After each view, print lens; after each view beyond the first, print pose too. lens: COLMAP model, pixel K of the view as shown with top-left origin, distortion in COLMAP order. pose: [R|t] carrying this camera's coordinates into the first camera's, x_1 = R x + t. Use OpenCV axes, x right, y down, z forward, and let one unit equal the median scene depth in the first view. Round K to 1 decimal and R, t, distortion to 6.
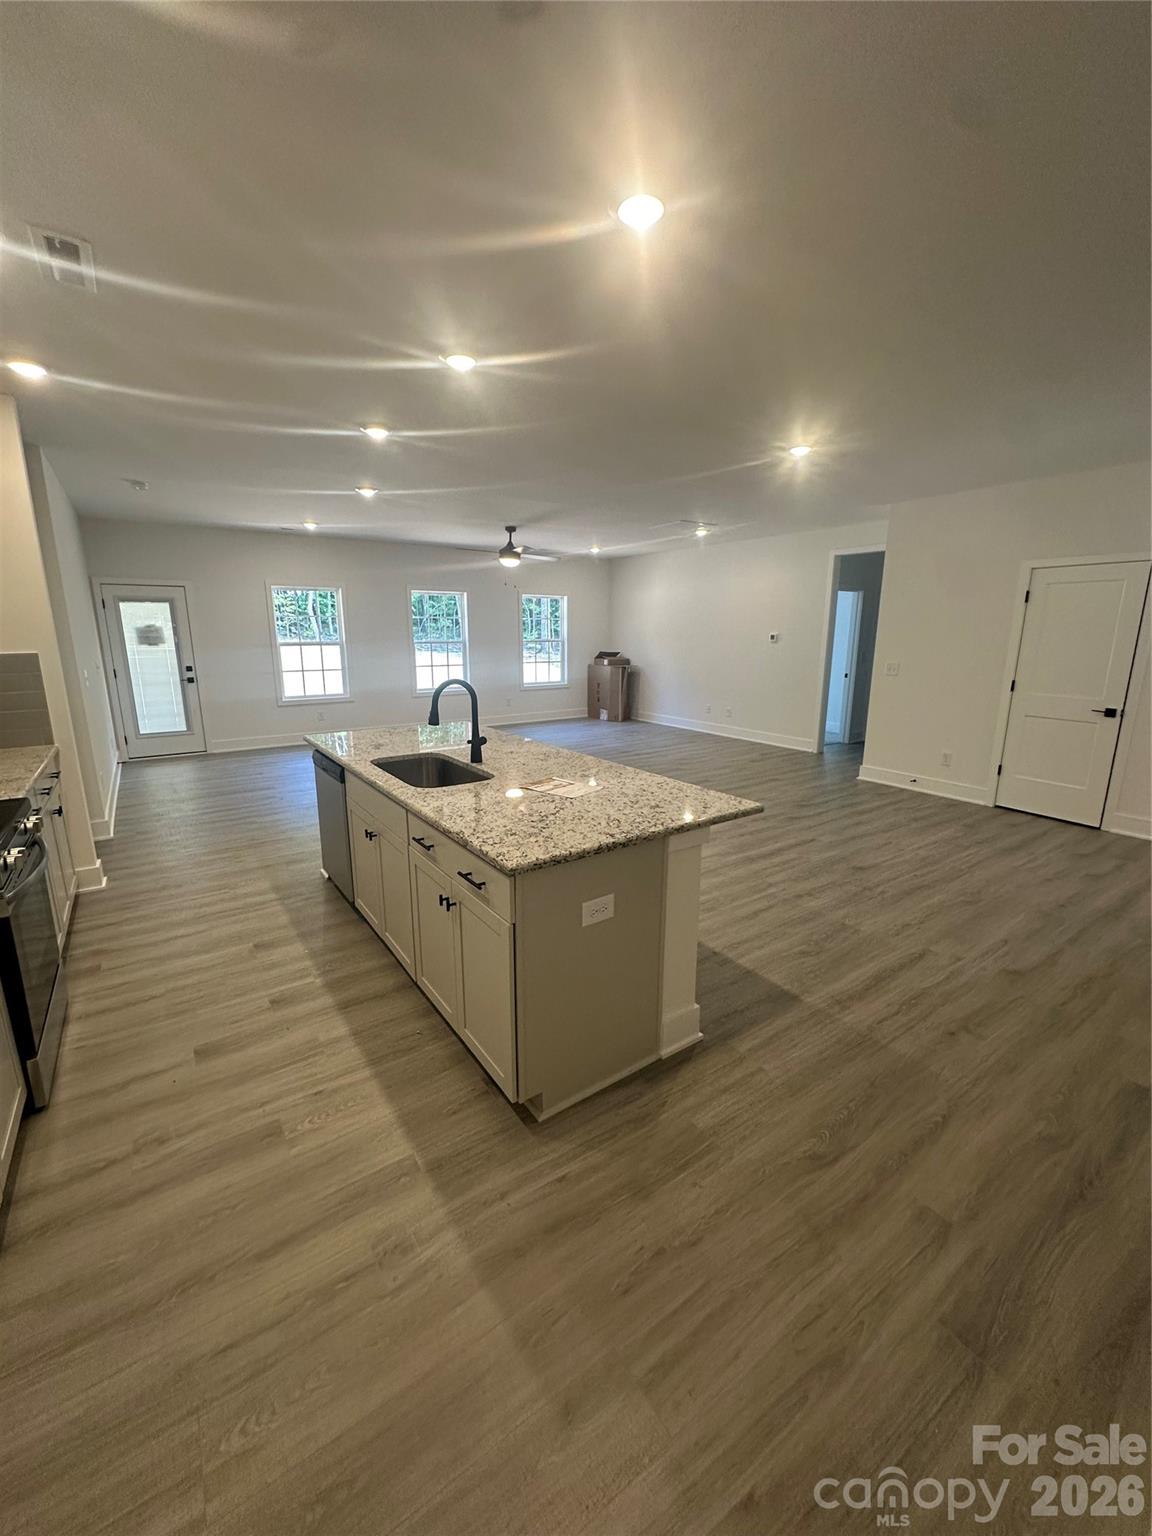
lens RADIAL K [[610.9, 0, 575.2], [0, 610.9, 763.5], [0, 0, 1]] dist [-0.003533, -0.000136]
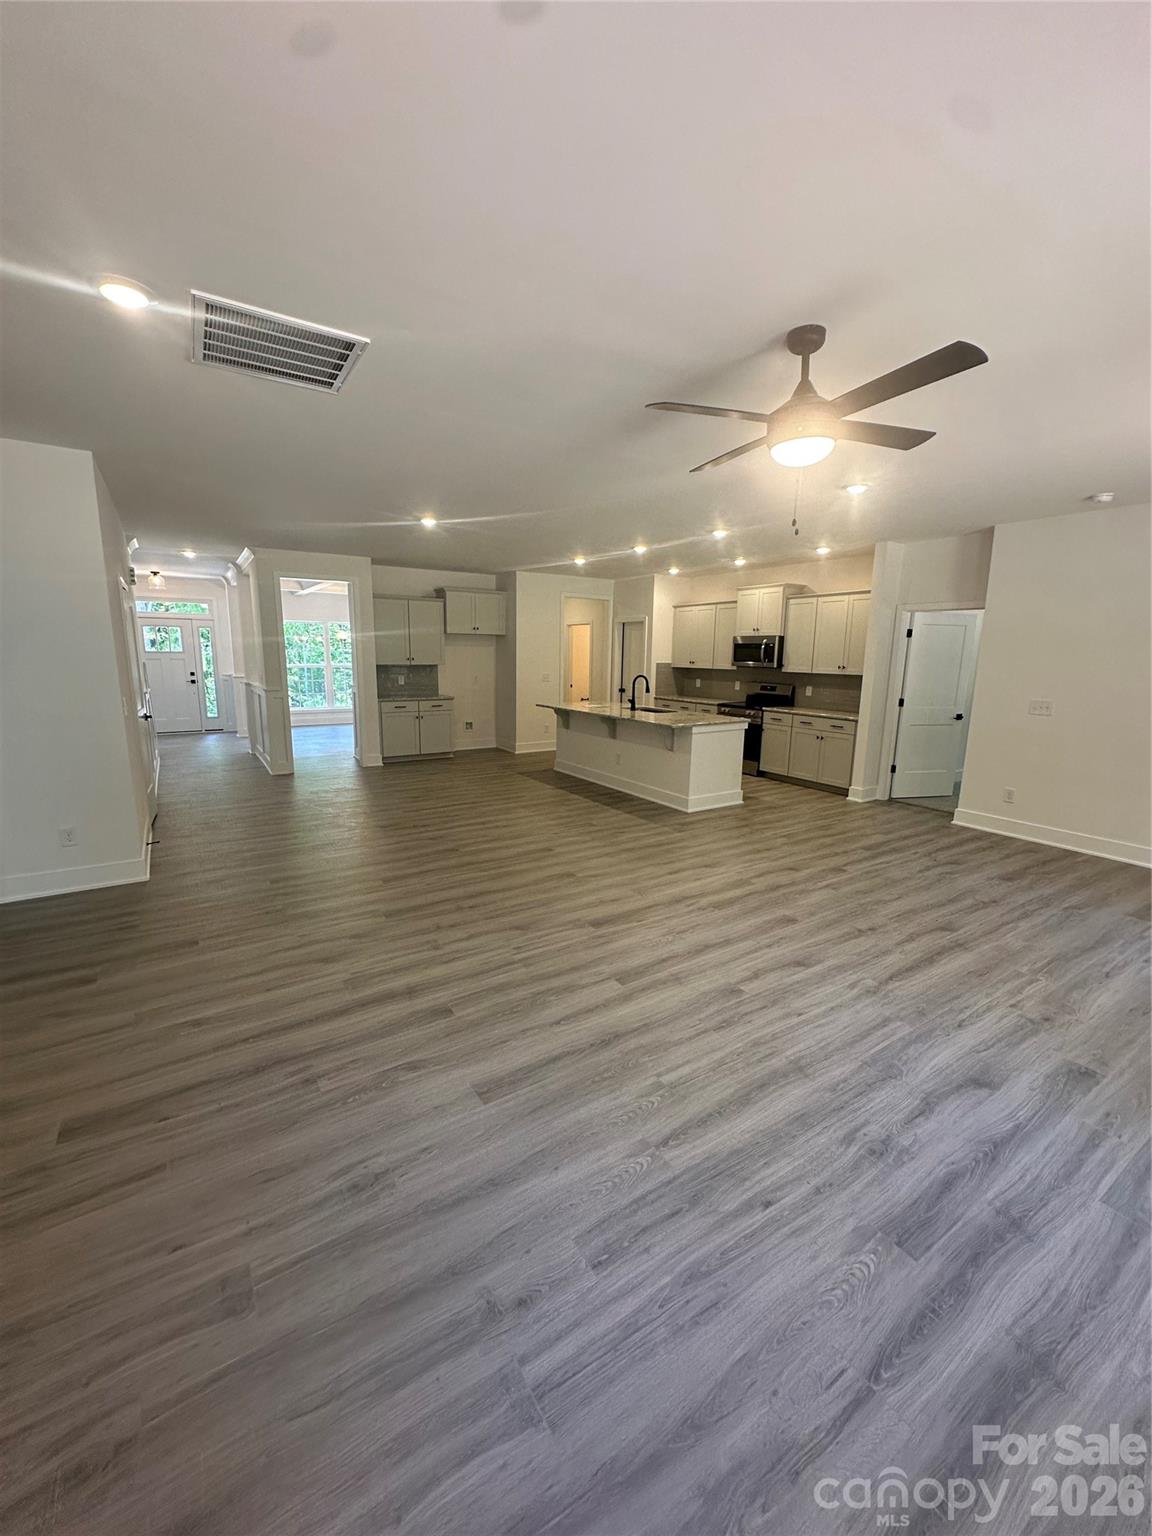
lens RADIAL K [[610.9, 0, 575.2], [0, 610.9, 763.5], [0, 0, 1]] dist [-0.003533, -0.000136]
pose [[-0.999511, -0.015800, 0.026995, -0.002424], [-0.003971, 0.920149, 0.391547, -0.485929], [-0.031027, 0.391249, -0.919762, 2.160824]]
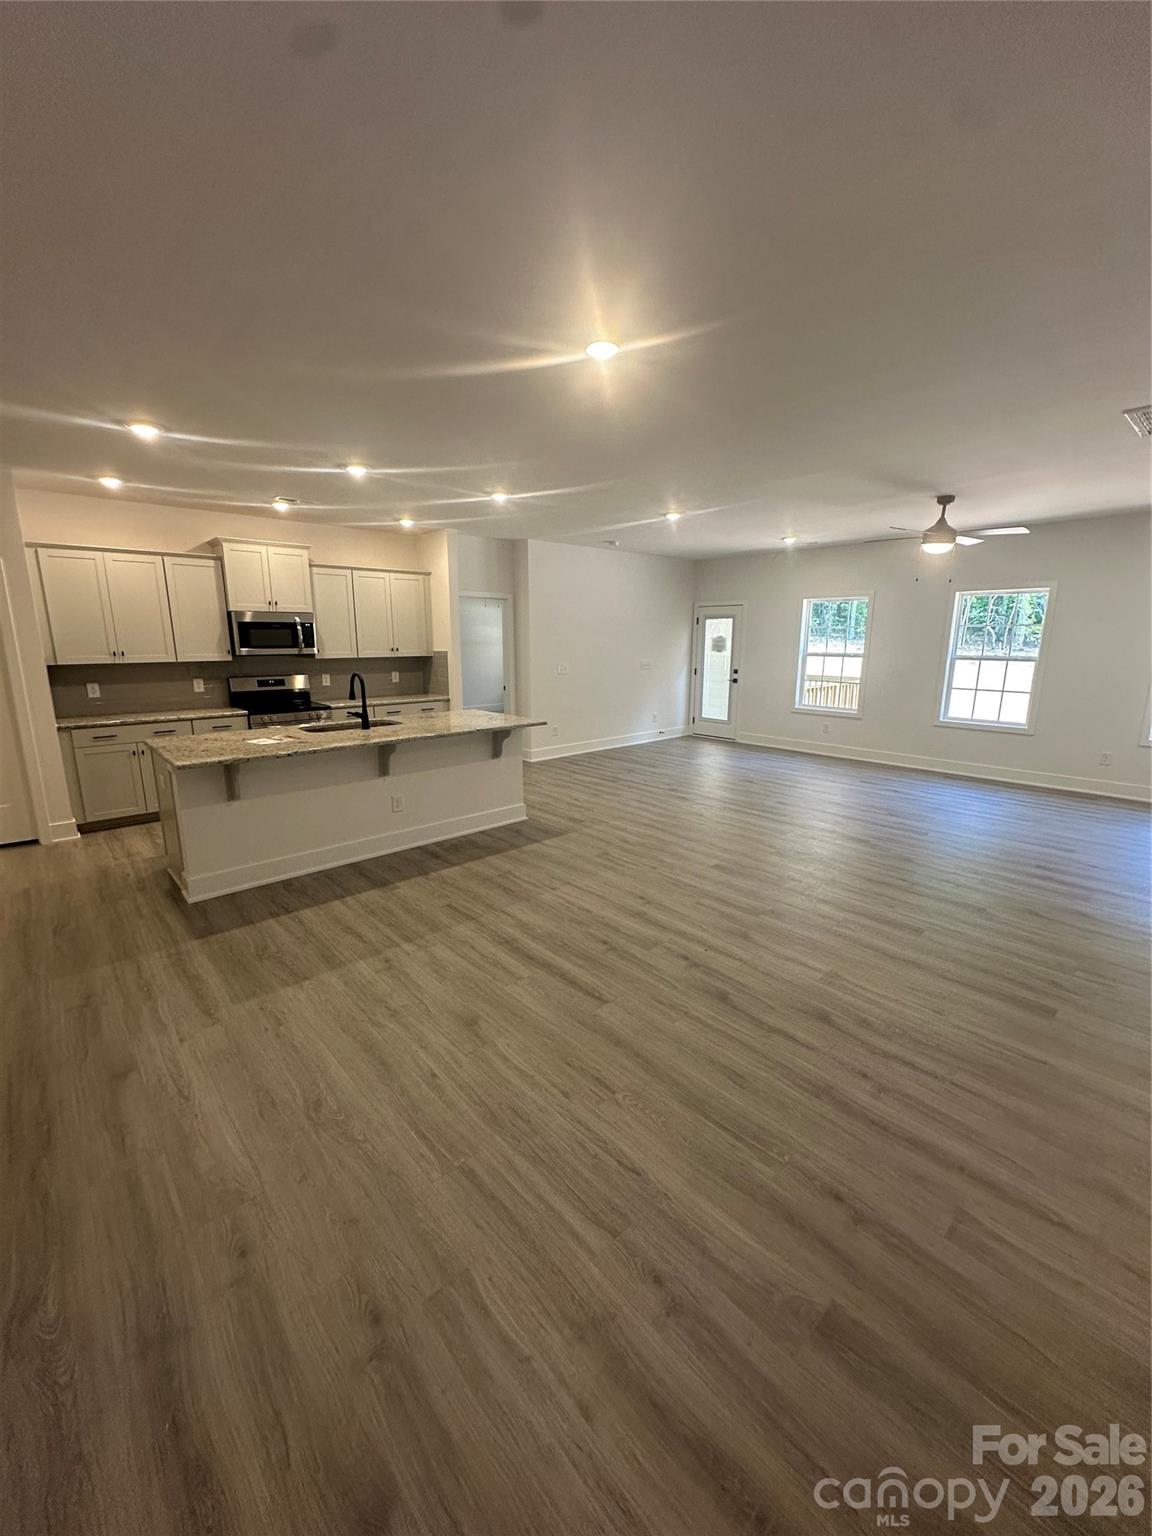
lens RADIAL K [[610.9, 0, 575.2], [0, 610.9, 763.5], [0, 0, 1]] dist [-0.003533, -0.000136]
pose [[0.136052, 0.202585, -0.969768, 0.914340], [-0.220100, 0.960587, 0.169789, -0.189098], [0.965943, 0.190346, 0.175279, 0.832444]]
